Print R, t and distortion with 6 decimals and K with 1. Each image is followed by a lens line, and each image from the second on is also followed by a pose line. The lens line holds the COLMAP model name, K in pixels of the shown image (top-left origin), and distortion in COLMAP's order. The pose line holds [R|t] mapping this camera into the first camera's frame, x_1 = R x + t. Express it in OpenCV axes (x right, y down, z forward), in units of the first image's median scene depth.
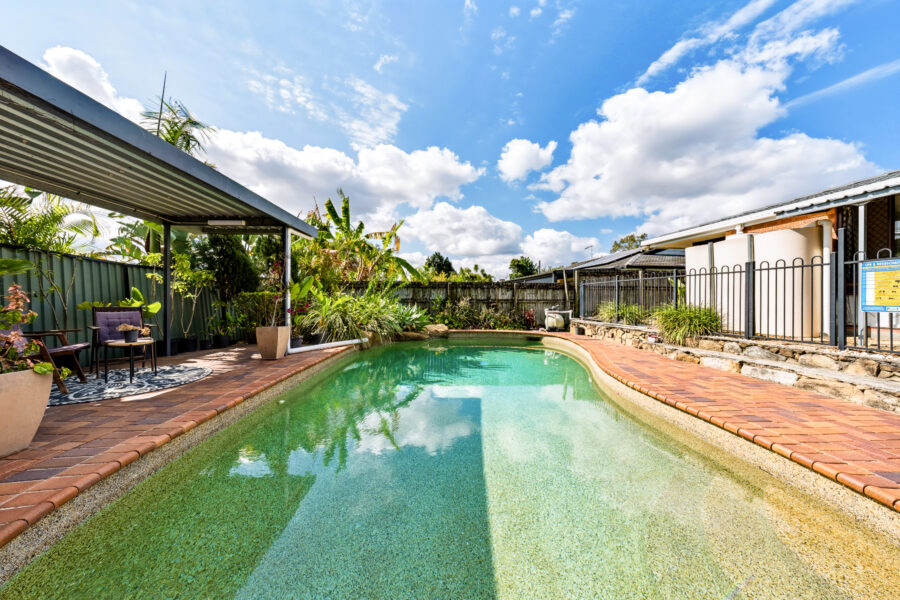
lens RADIAL K [[310.5, 0, 450.0], [0, 310.5, 300.0], [0, 0, 1]] dist [0.000321, -0.000041]
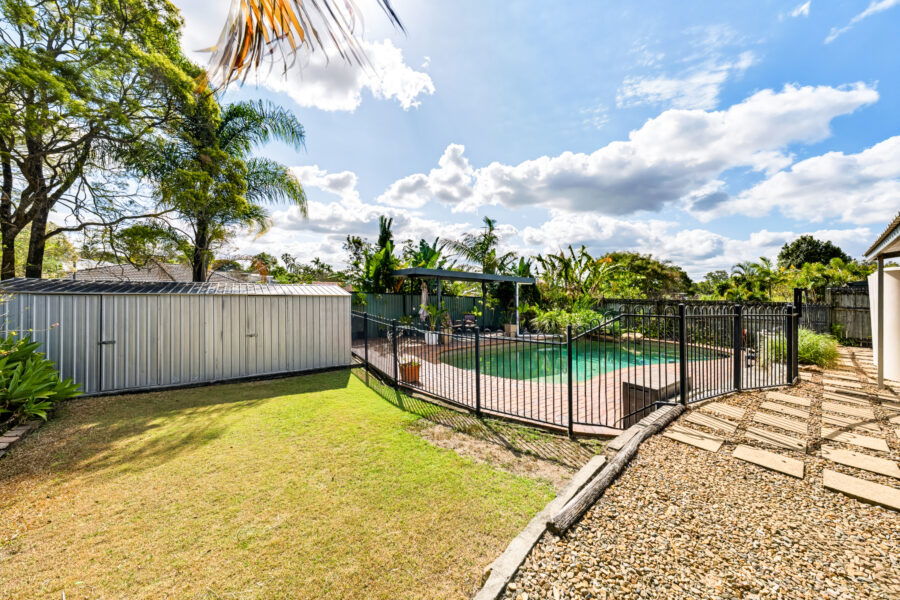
lens RADIAL K [[310.5, 0, 450.0], [0, 310.5, 300.0], [0, 0, 1]] dist [0.000321, -0.000041]
pose [[0.504178, -0.005104, -0.863585, 0.941846], [0.009293, 0.999957, -0.000485, -0.076965], [0.863550, -0.007781, 0.504203, -0.420253]]
